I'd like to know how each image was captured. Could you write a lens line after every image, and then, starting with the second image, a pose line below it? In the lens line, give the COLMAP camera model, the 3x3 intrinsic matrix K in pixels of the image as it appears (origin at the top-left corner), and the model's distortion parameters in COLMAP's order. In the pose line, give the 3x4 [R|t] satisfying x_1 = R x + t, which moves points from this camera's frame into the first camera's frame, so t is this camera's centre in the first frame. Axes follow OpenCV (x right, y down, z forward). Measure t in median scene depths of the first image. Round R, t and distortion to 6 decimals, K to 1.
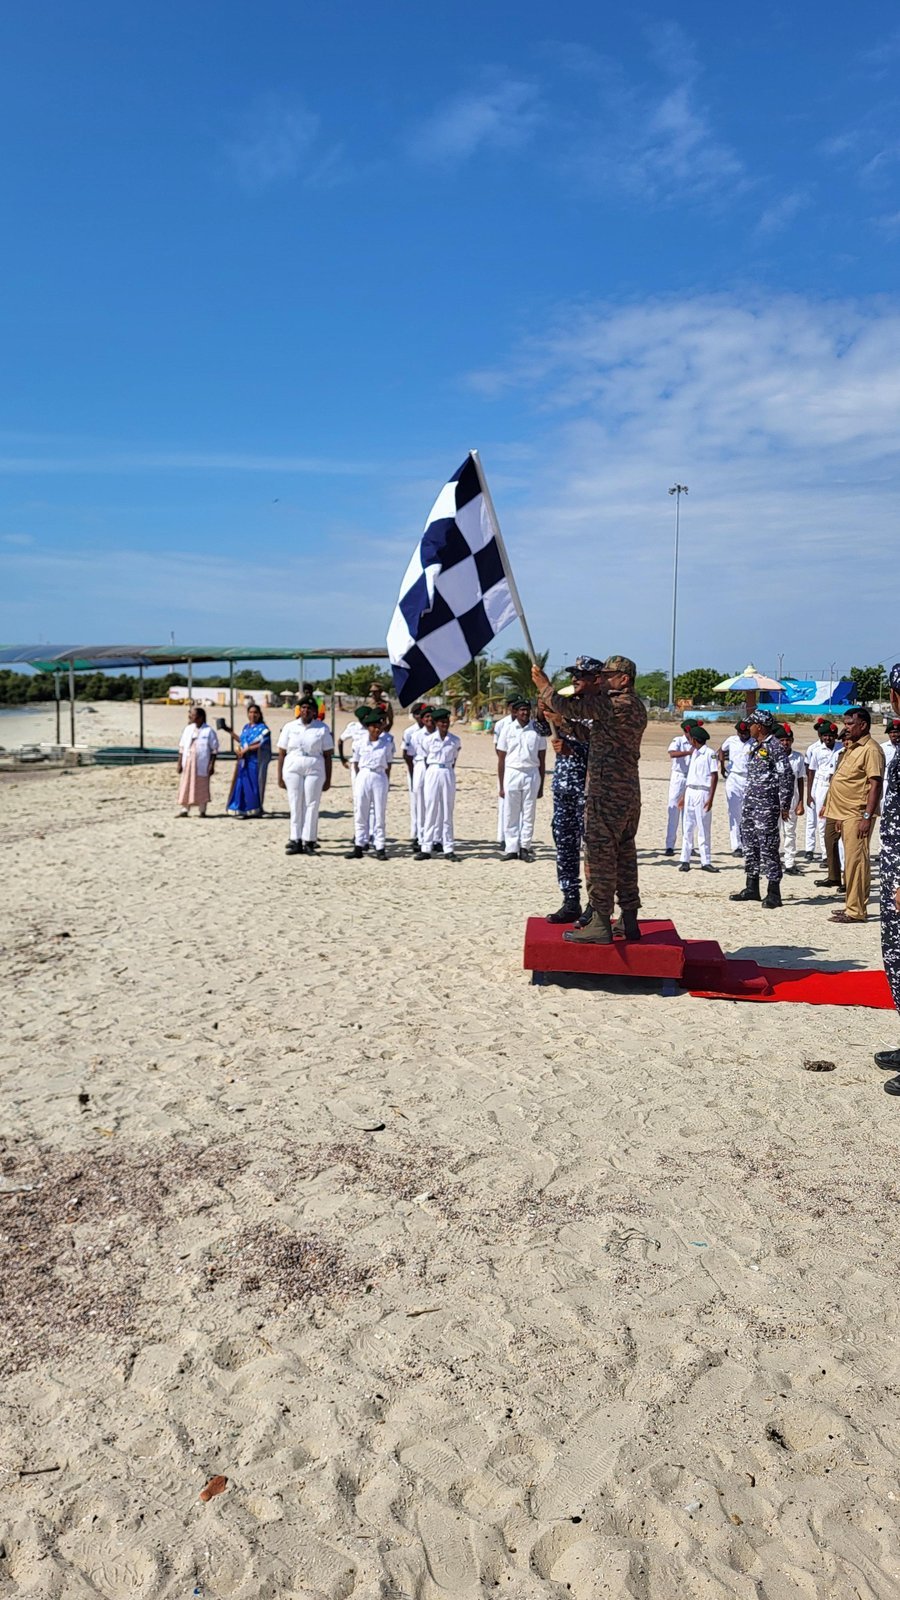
lens RADIAL K [[1269.3, 0, 450.0], [0, 1269.3, 800.0], [0, 0, 1]] dist [0.001433, 0.000849]
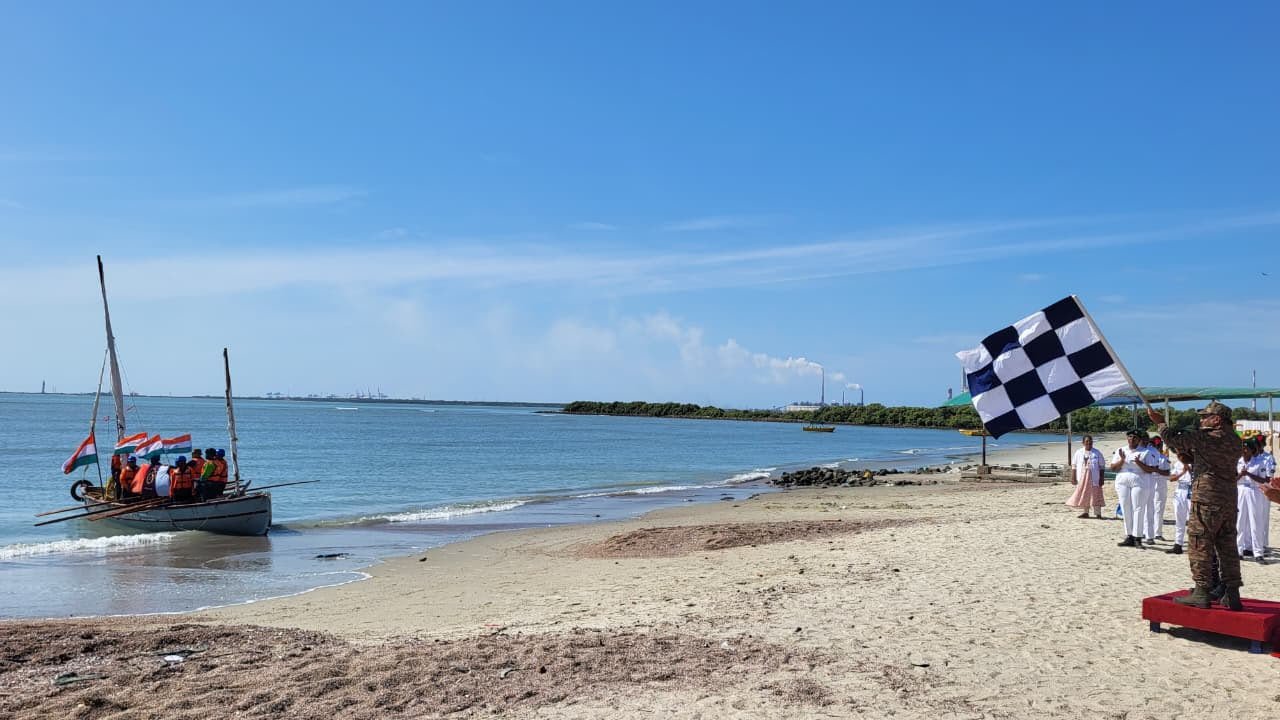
lens RADIAL K [[1015.4, 0, 640.0], [0, 1015.4, 360.0], [0, 0, 1]] dist [0.001433, 0.000849]
pose [[0.718589, -0.031895, -0.694703, 0.260577], [-0.069554, 0.990643, -0.117428, 0.009532], [0.691948, 0.132702, 0.709647, -0.145521]]
